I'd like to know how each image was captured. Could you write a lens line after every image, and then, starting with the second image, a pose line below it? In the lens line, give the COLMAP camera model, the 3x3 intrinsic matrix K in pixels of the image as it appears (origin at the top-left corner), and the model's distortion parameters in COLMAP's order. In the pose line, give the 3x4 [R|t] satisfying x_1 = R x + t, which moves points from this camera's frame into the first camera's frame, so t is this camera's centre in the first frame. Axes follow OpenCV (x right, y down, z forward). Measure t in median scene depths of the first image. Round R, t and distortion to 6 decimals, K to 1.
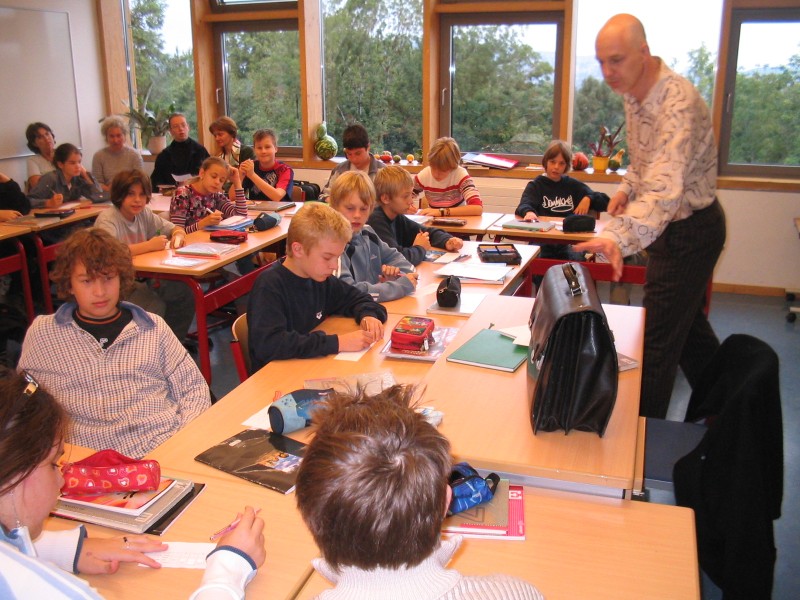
lens RADIAL K [[765.1, 0, 400.0], [0, 765.1, 300.0], [0, 0, 1]] dist [-0.155349, 0.208673]
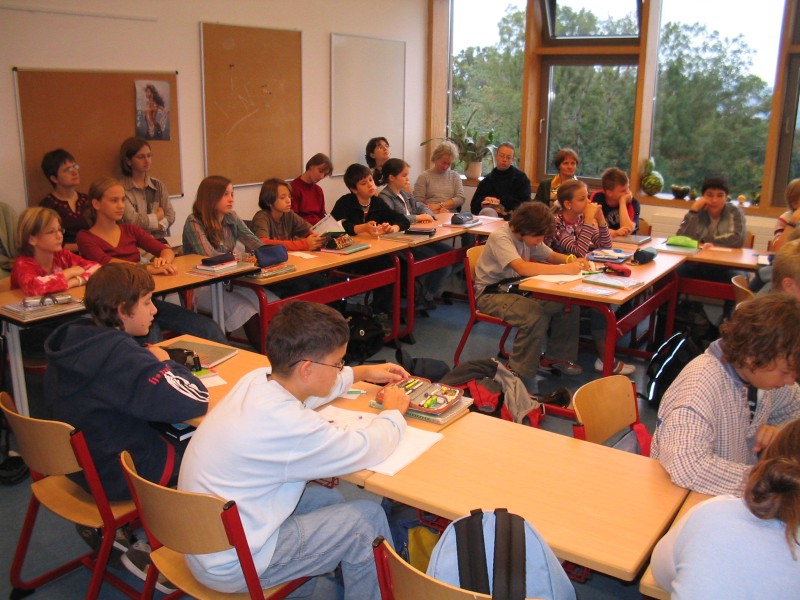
lens RADIAL K [[765.1, 0, 400.0], [0, 765.1, 300.0], [0, 0, 1]] dist [-0.155349, 0.208673]
pose [[0.962240, 0.084694, -0.258690, -0.148026], [-0.093746, 0.995334, -0.022837, 0.005888], [0.255548, 0.046226, 0.965691, -0.031659]]
